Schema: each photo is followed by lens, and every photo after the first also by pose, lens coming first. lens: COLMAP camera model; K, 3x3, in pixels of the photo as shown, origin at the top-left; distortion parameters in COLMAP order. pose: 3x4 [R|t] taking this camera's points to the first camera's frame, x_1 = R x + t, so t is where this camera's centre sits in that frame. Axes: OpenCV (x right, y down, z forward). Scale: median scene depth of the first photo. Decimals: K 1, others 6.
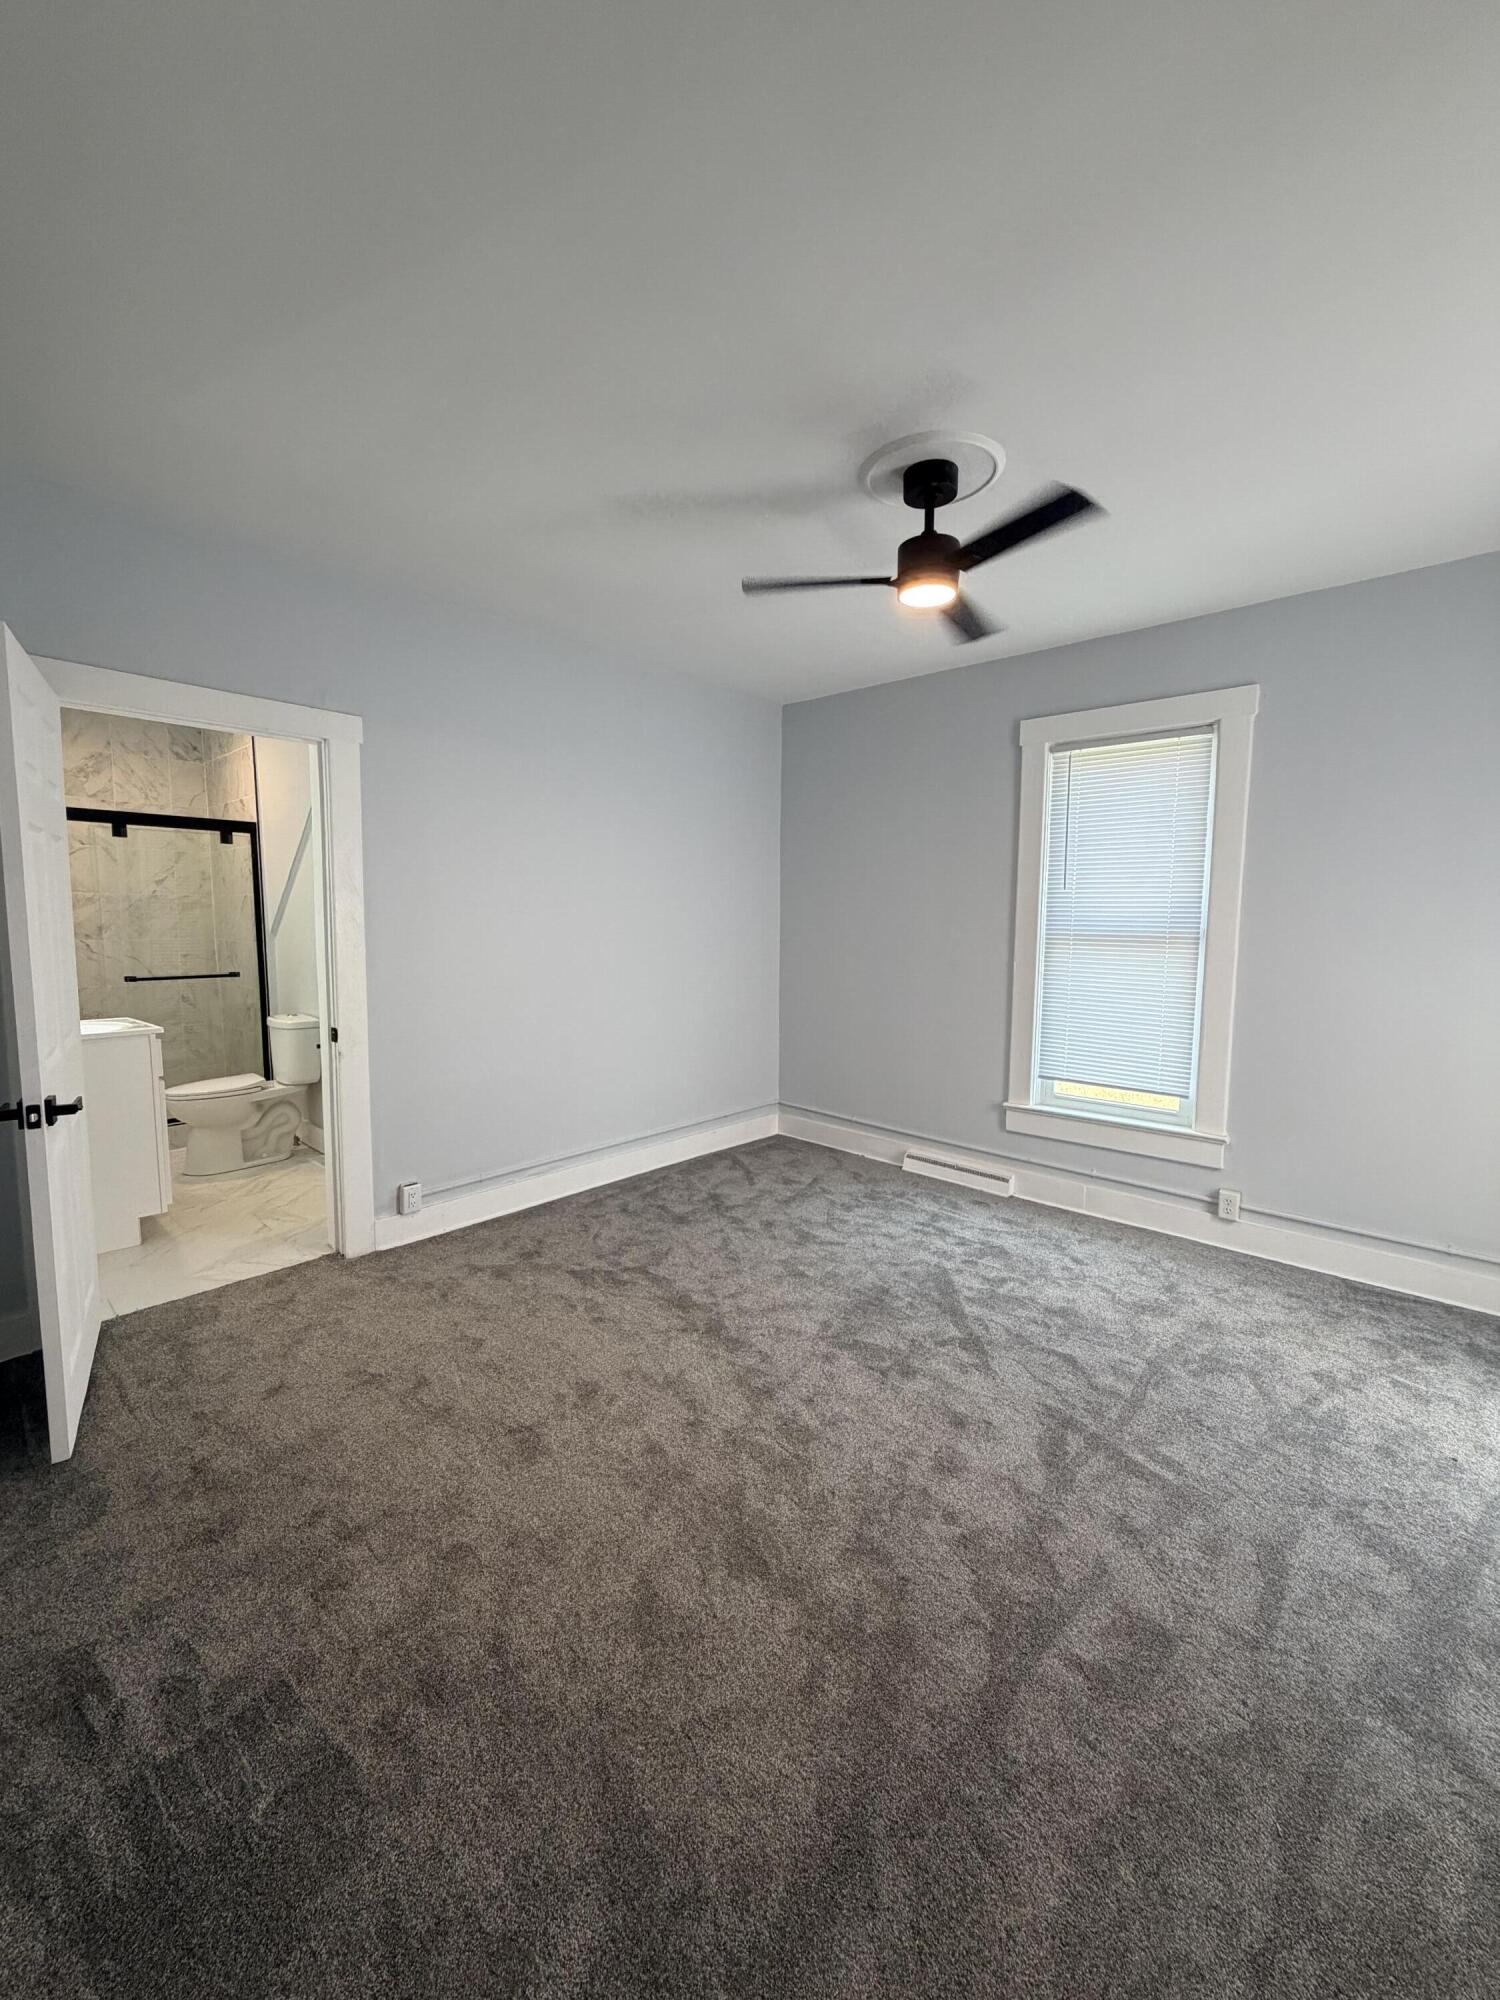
lens RADIAL K [[799.6, 0, 749.5], [0, 799.6, 992.6], [0, 0, 1]] dist [0.002003, 0.000455]
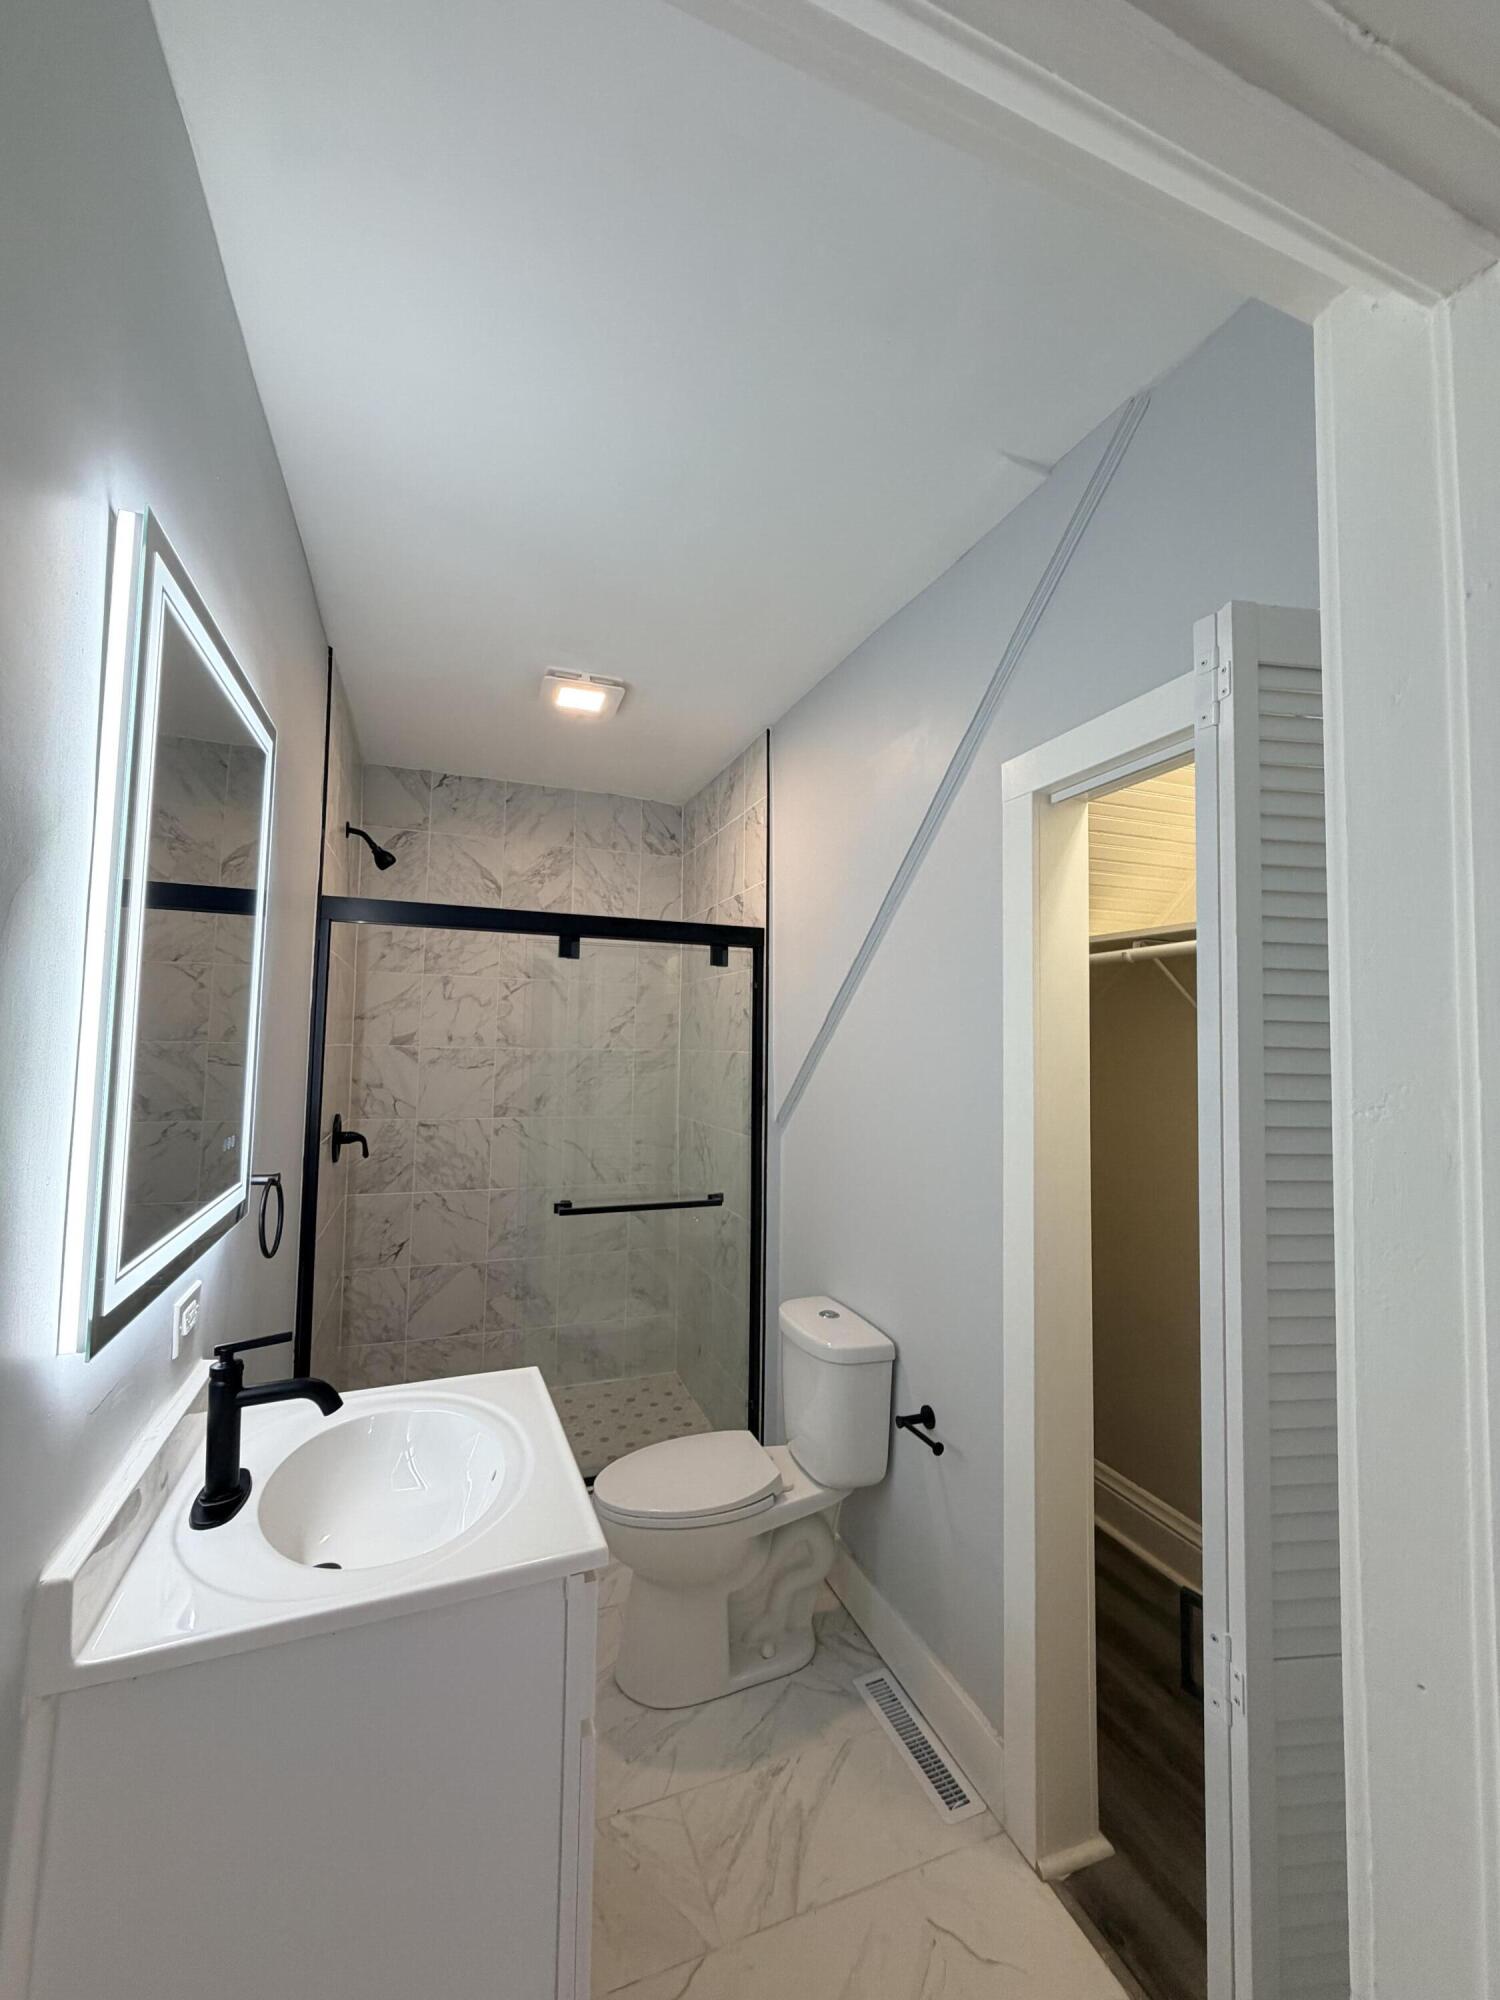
lens RADIAL K [[799.6, 0, 749.5], [0, 799.6, 992.6], [0, 0, 1]] dist [0.002003, 0.000455]
pose [[0.898027, -0.024793, -0.439241, -0.317120], [-0.048857, 0.986615, -0.155577, -0.065786], [0.437219, 0.161172, 0.884796, 0.419381]]
